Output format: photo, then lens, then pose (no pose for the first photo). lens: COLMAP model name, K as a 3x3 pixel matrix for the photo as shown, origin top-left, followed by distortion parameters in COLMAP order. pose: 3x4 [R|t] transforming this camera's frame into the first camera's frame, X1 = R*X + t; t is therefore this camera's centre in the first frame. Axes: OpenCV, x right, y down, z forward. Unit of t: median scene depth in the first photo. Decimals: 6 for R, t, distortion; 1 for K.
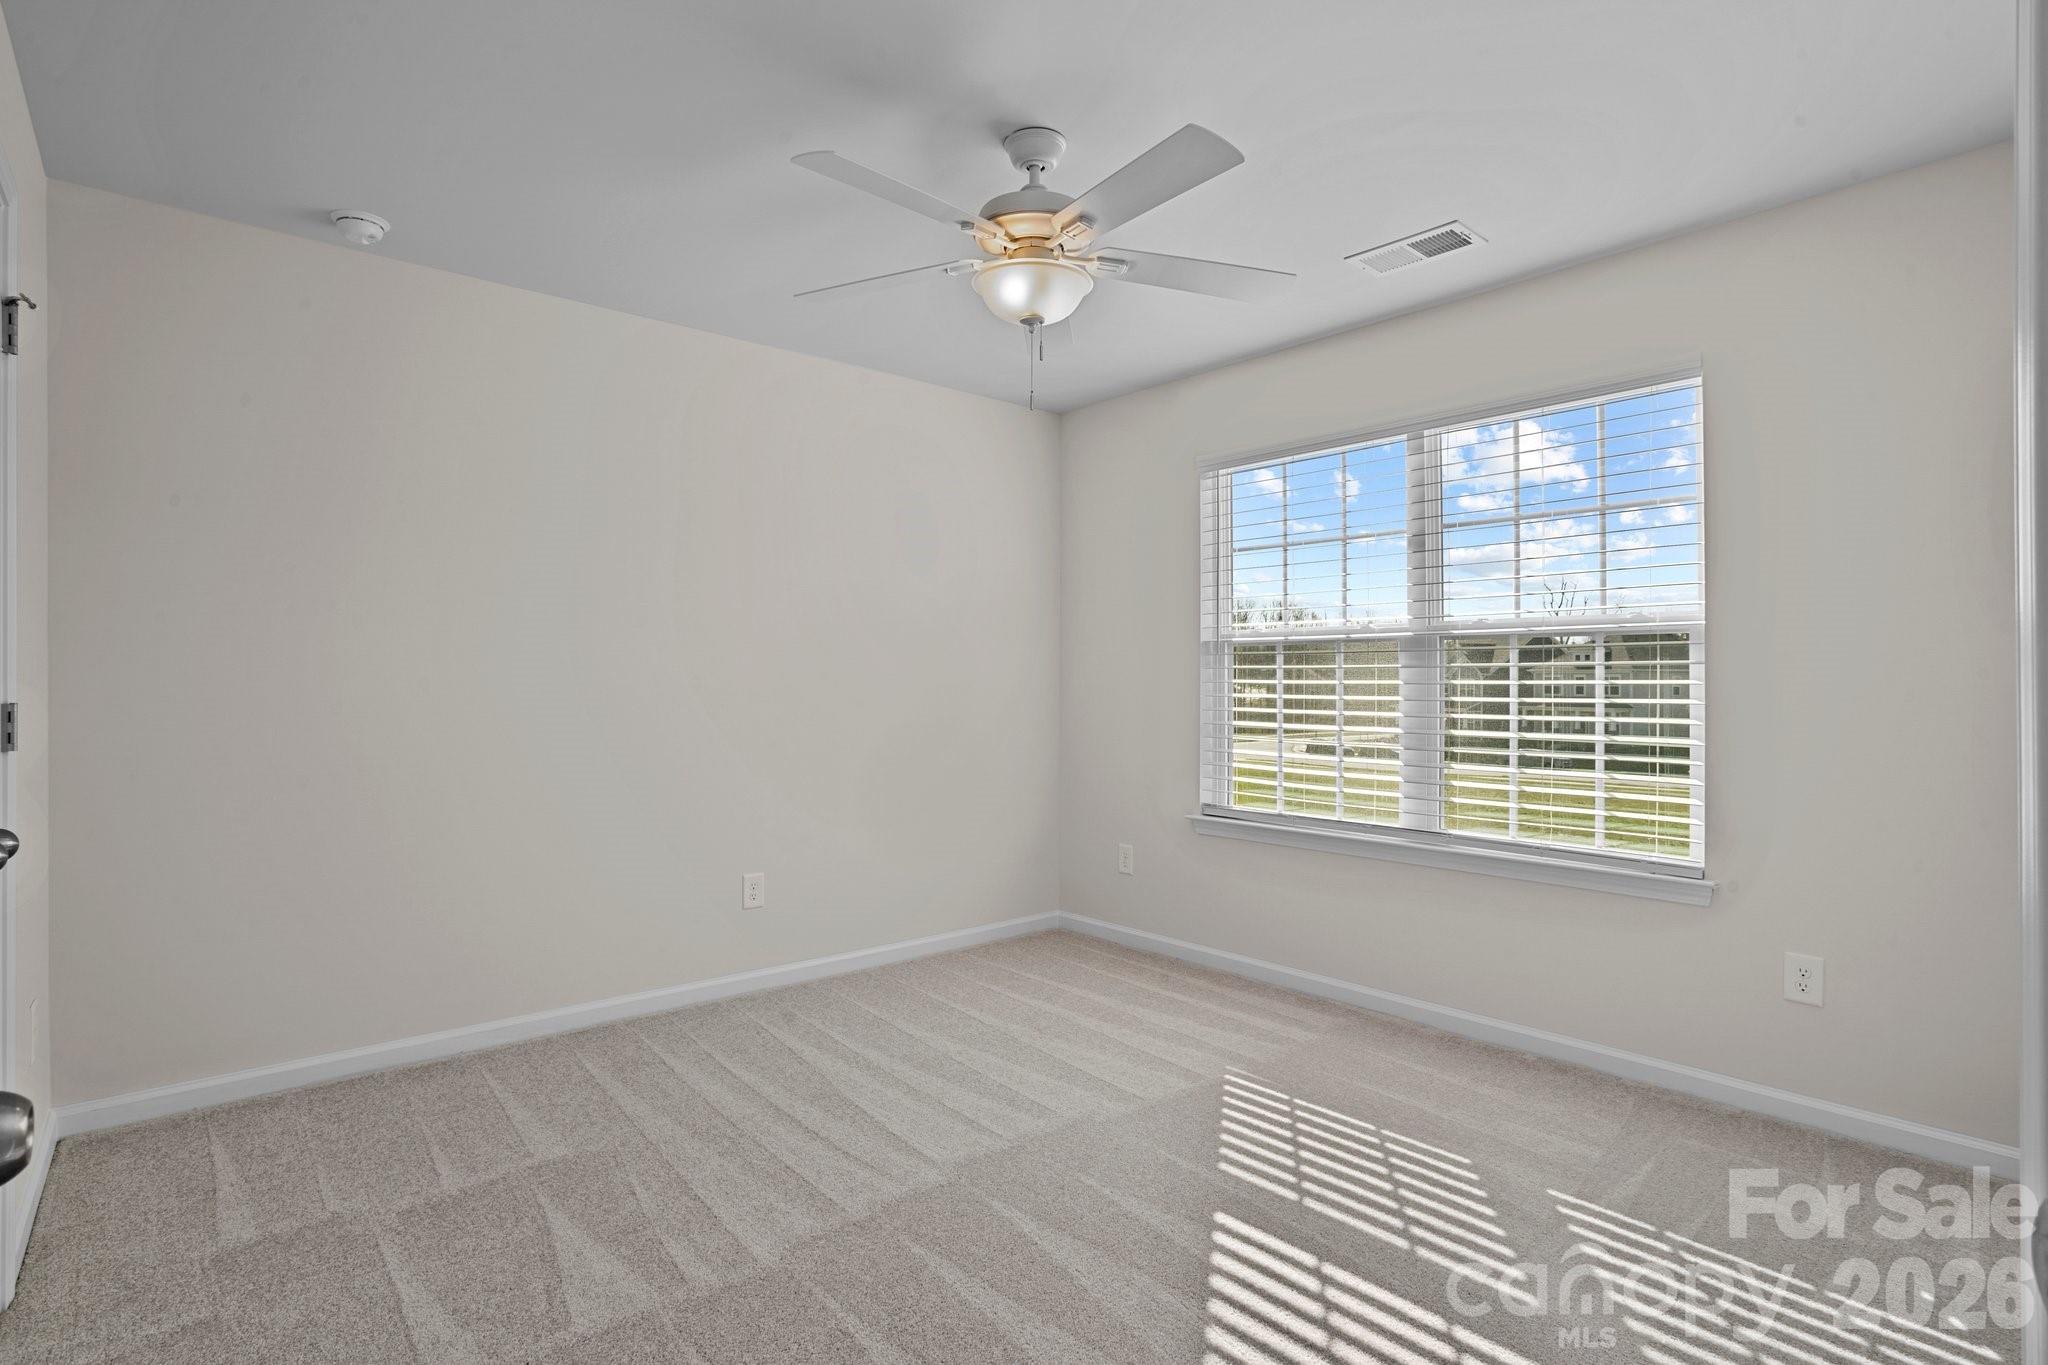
lens RADIAL K [[996.1, 0, 1020.6], [0, 996.1, 681.1], [0, 0, 1]] dist [-0.002987, -0.000691]
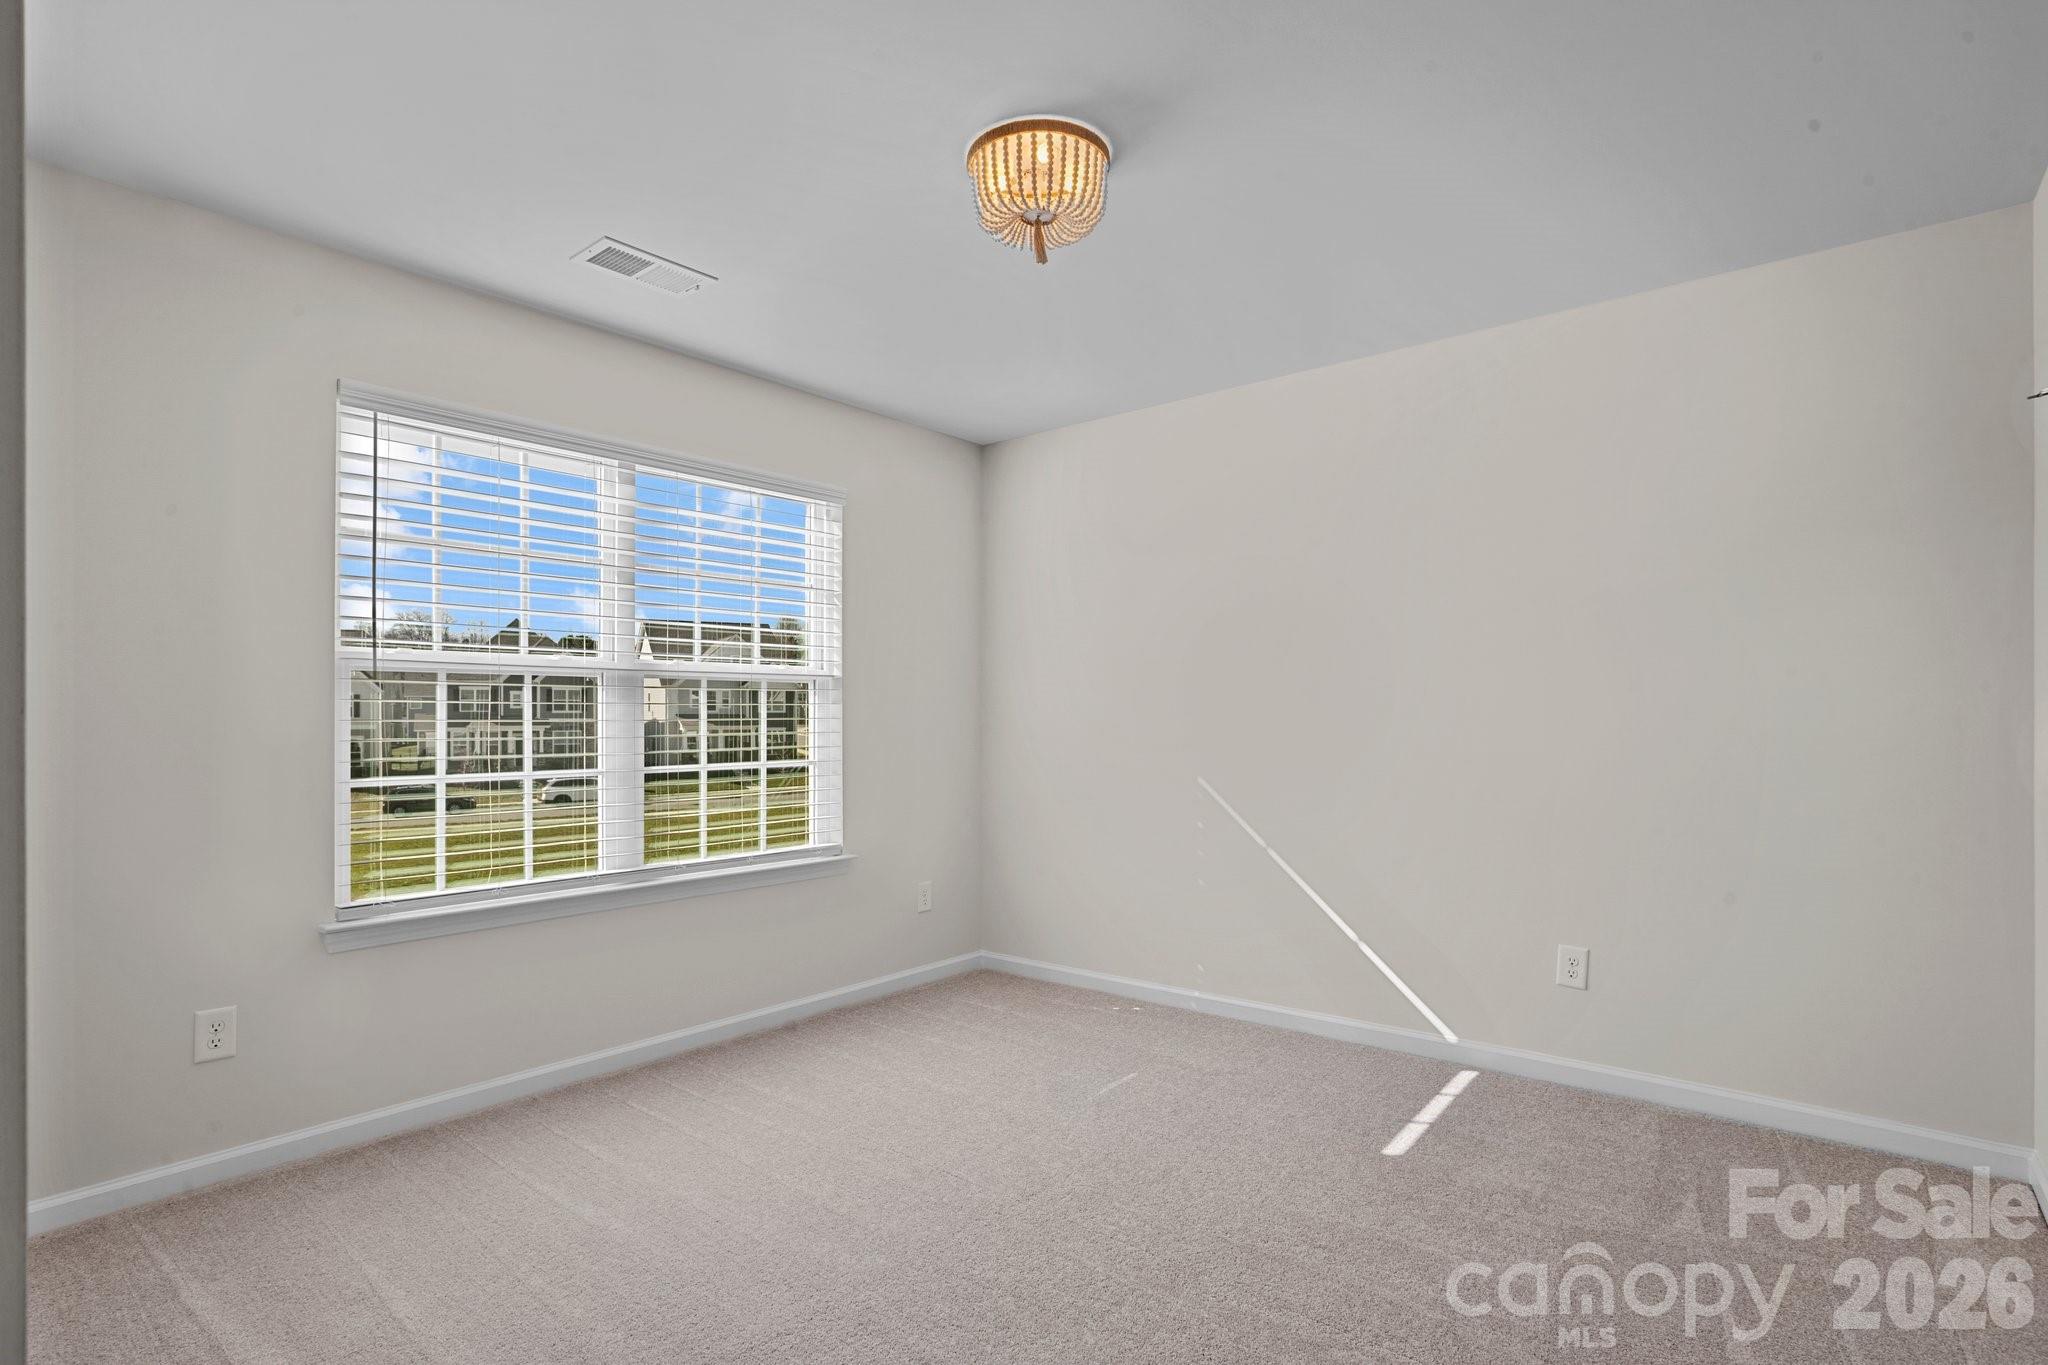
lens RADIAL K [[1021.2, 0, 1121.6], [0, 1021.2, 700.9], [0, 0, 1]] dist [-0.003147, 0.000686]
pose [[-0.200730, 0.013190, 0.979558, -0.719472], [0.001403, 0.999912, -0.013177, -0.002584], [-0.979646, -0.001271, -0.200731, 0.769486]]
